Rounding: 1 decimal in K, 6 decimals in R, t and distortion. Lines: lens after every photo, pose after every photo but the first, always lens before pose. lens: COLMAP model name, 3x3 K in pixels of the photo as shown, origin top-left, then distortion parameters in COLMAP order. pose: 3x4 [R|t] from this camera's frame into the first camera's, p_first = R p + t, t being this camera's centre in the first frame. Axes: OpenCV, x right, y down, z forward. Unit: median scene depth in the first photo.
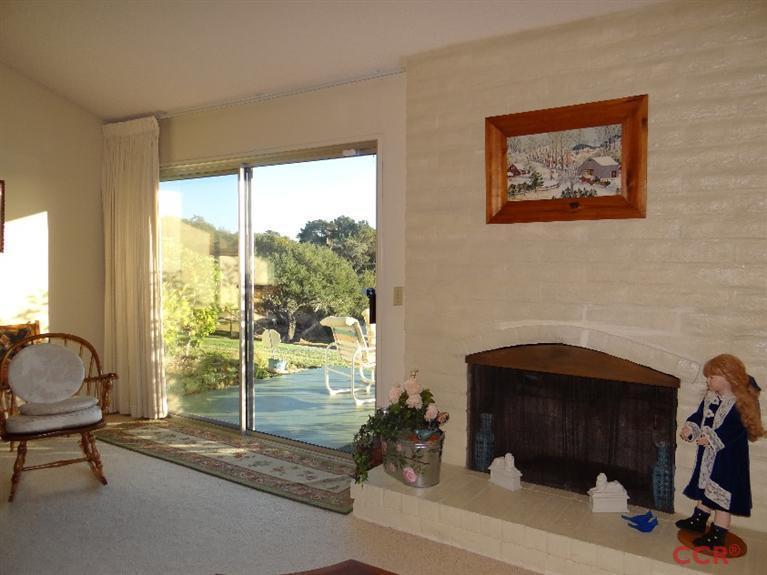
lens RADIAL K [[592.8, 0, 382.5], [0, 592.8, 285.1], [0, 0, 1]] dist [-0.002948, 0.000404]
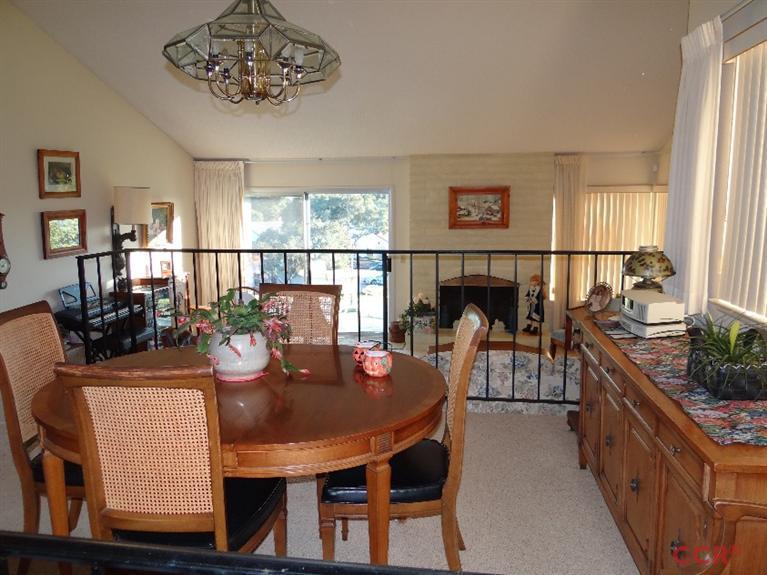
lens RADIAL K [[592.8, 0, 383.7], [0, 592.8, 287.9], [0, 0, 1]] dist [-0.002948, 0.000404]
pose [[0.908951, -0.068828, 0.411183, -1.240349], [0.029807, 0.994483, 0.100577, -0.129148], [-0.415837, -0.079163, 0.905987, -1.297598]]
